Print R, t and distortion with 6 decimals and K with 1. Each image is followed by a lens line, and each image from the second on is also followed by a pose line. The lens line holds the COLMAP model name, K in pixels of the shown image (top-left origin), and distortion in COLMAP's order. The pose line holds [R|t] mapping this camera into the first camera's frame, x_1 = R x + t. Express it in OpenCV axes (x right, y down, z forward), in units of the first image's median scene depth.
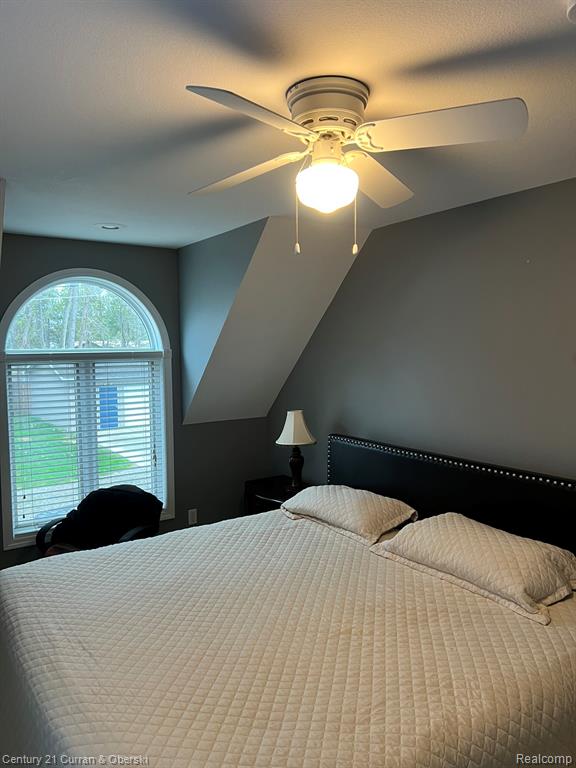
lens RADIAL K [[529.9, 0, 288.0], [0, 529.9, 384.0], [0, 0, 1]] dist [0.001441, -0.022014]
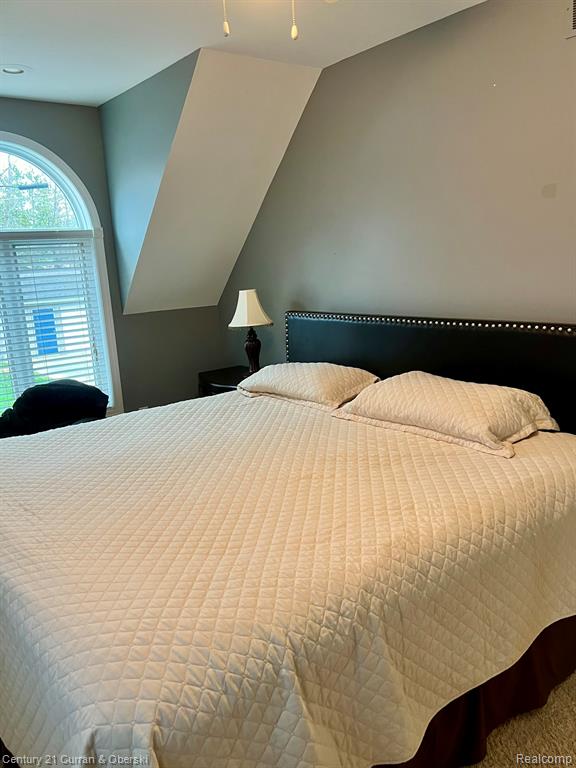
lens RADIAL K [[571.4, 0, 288.0], [0, 571.4, 384.0], [0, 0, 1]] dist [0.076966, -0.189796]
pose [[0.996174, -0.058786, 0.064670, 0.016579], [0.048864, 0.988145, 0.145542, 0.127235], [-0.072460, -0.141825, 0.987236, -0.000747]]
